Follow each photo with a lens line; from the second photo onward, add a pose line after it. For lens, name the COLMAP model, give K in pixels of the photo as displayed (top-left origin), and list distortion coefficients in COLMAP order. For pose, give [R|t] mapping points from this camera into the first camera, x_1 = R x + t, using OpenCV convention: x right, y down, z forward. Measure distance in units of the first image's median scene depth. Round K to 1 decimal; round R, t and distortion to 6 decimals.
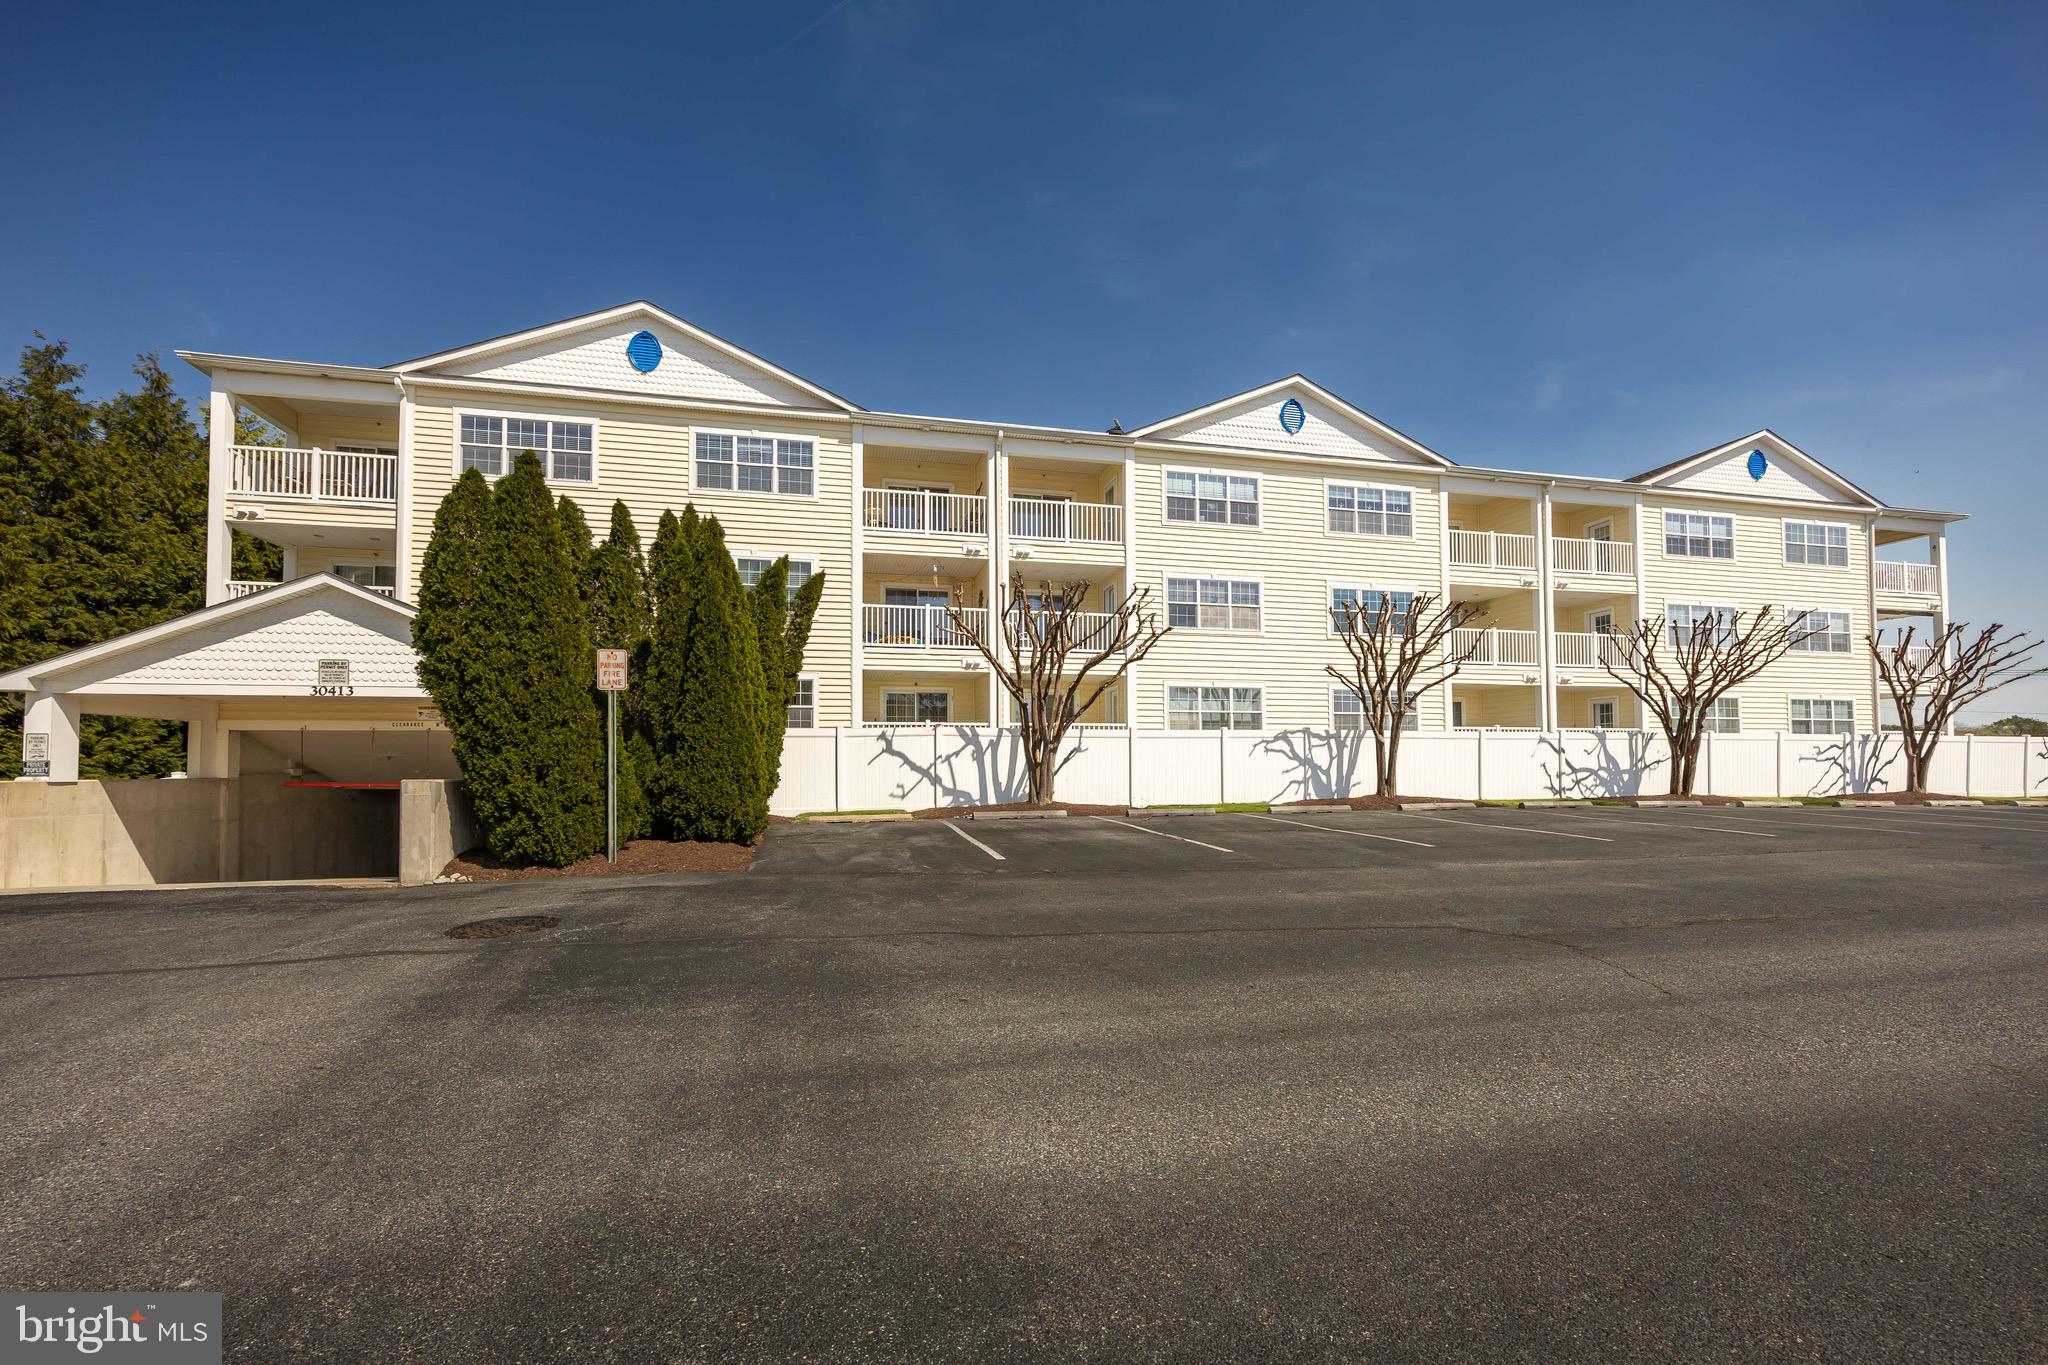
lens RADIAL K [[847.0, 0, 1023.3], [0, 847.0, 740.6], [0, 0, 1]] dist [-0.003438, -0.000067]
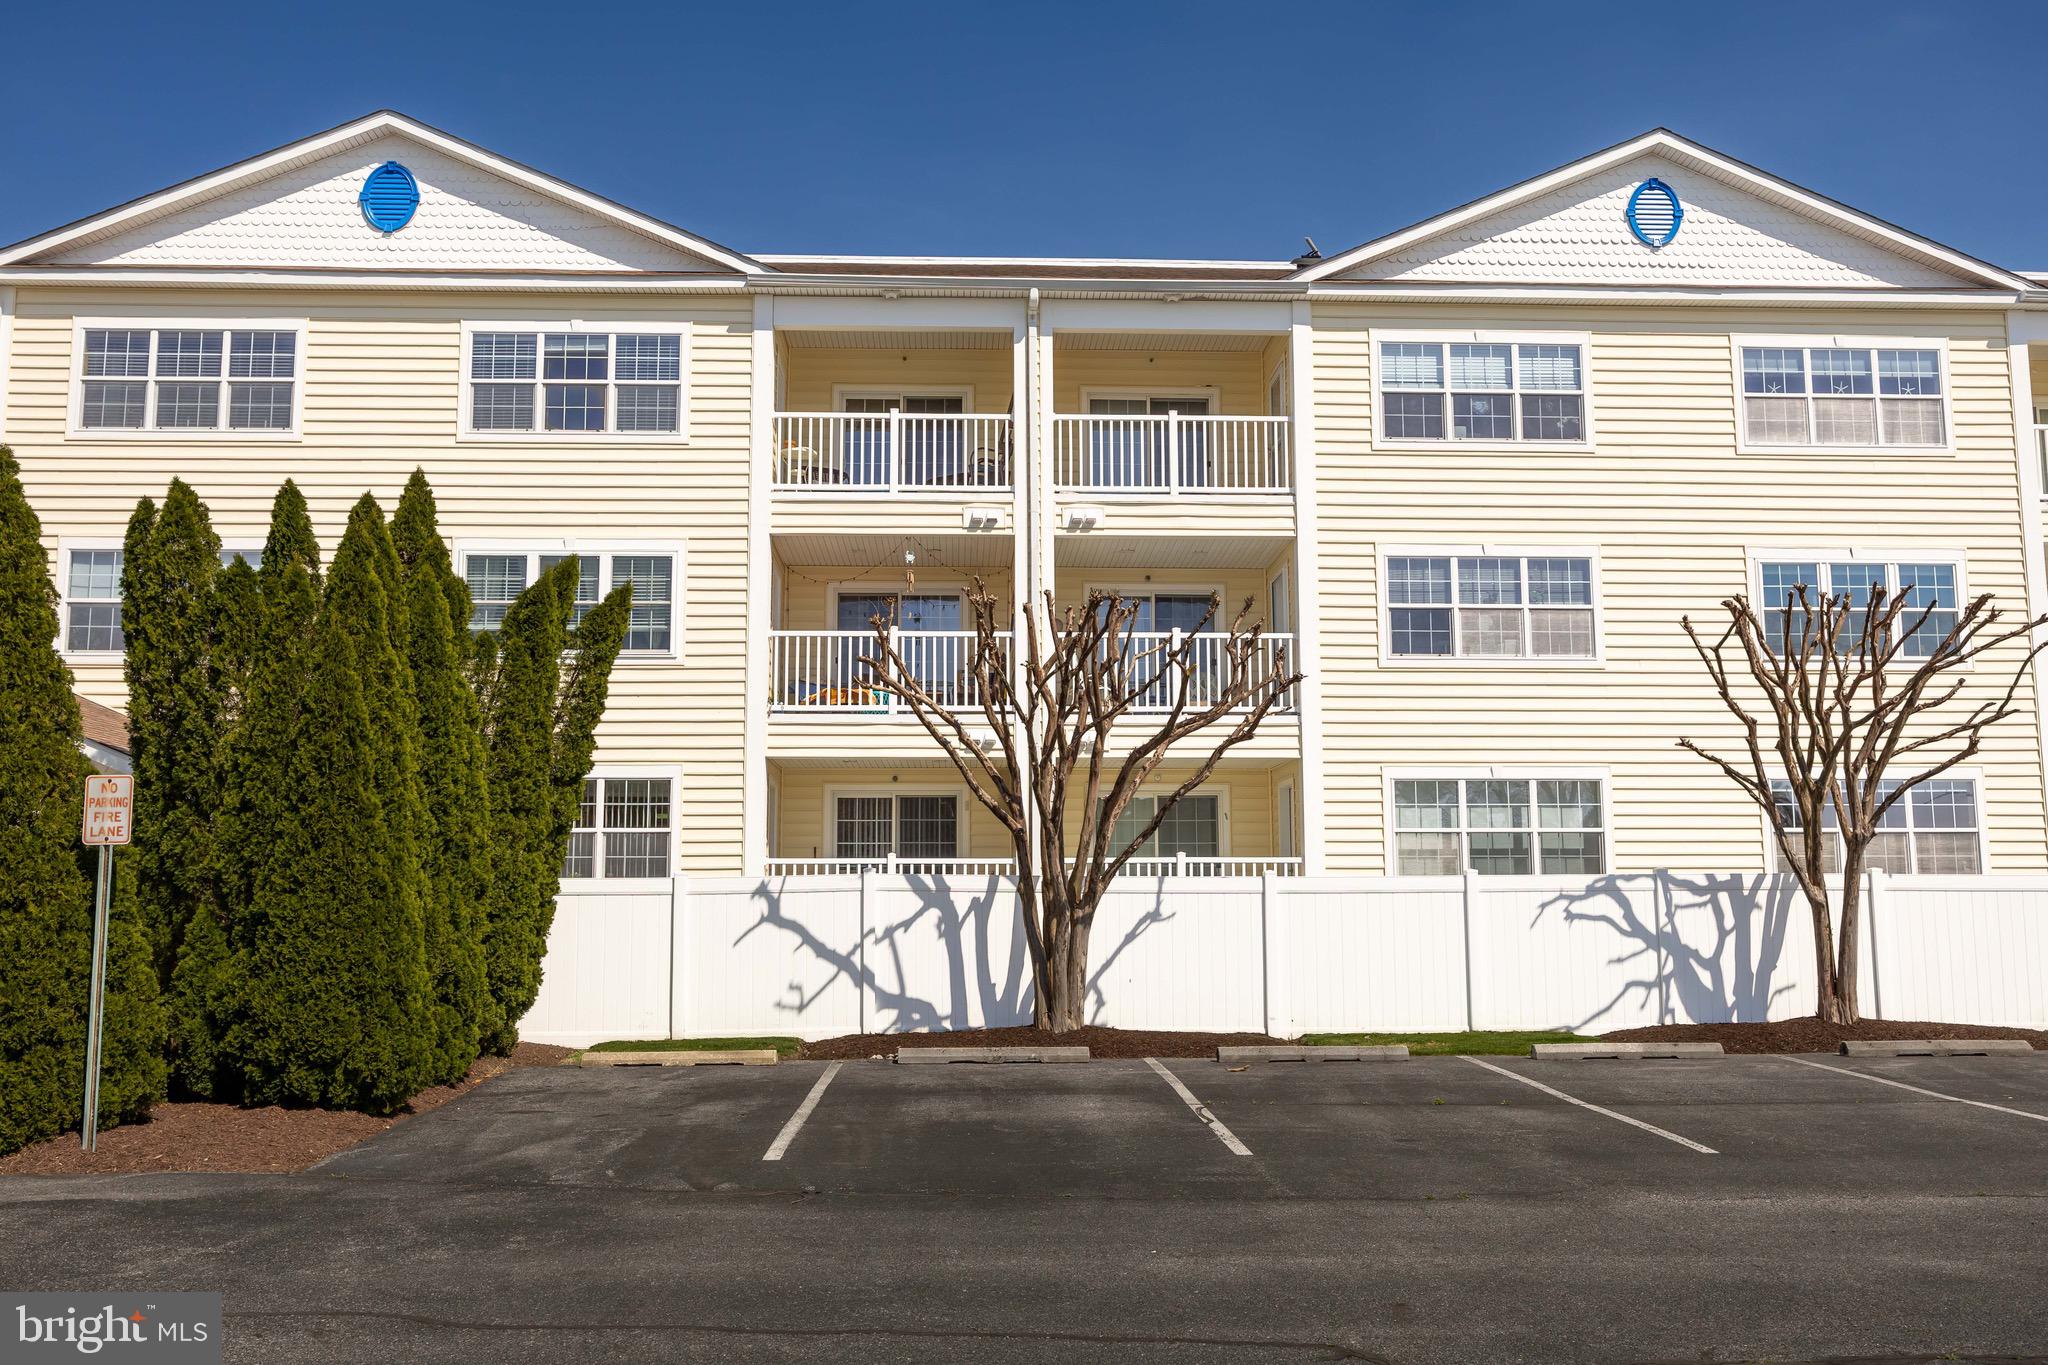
lens RADIAL K [[1771.0, 0, 1019.4], [0, 1771.0, 686.7], [0, 0, 1]] dist [-0.003538, -0.001121]
pose [[0.981984, -0.021675, -0.187716, 0.170679], [0.004084, 0.995602, -0.093593, -0.024716], [0.188919, 0.091140, 0.977754, -0.036618]]
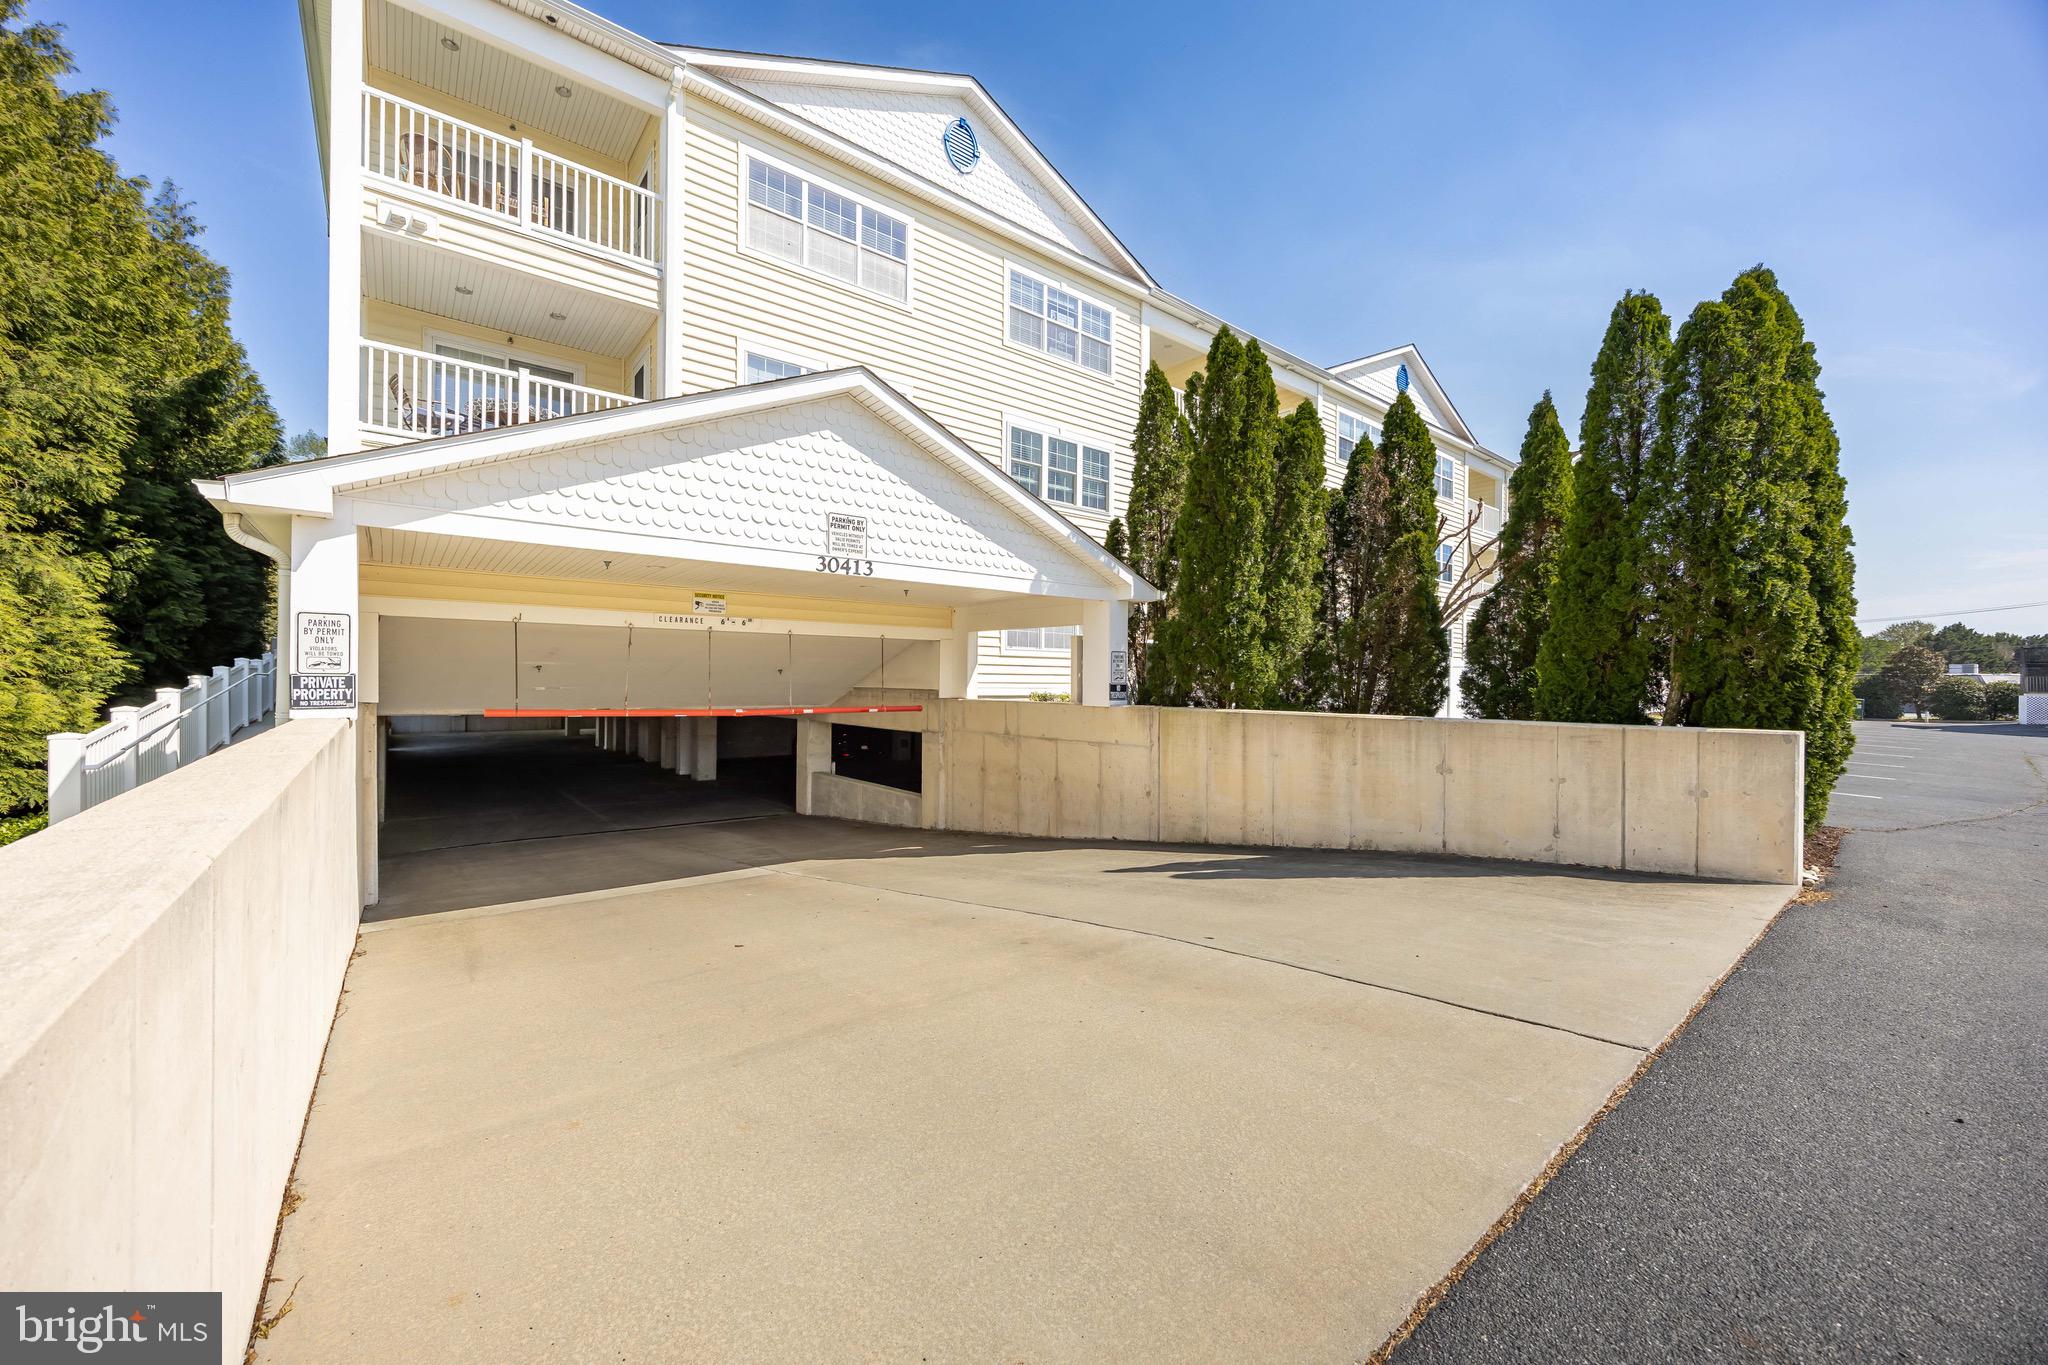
lens RADIAL K [[785.7, 0, 1024.0], [0, 785.7, 682.5], [0, 0, 1]] dist [-0.001365, -0.000553]
pose [[0.901104, 0.015441, 0.433329, -0.680093], [-0.030064, 0.999186, 0.026914, 0.004256], [-0.432560, -0.037280, 0.900834, 0.310055]]
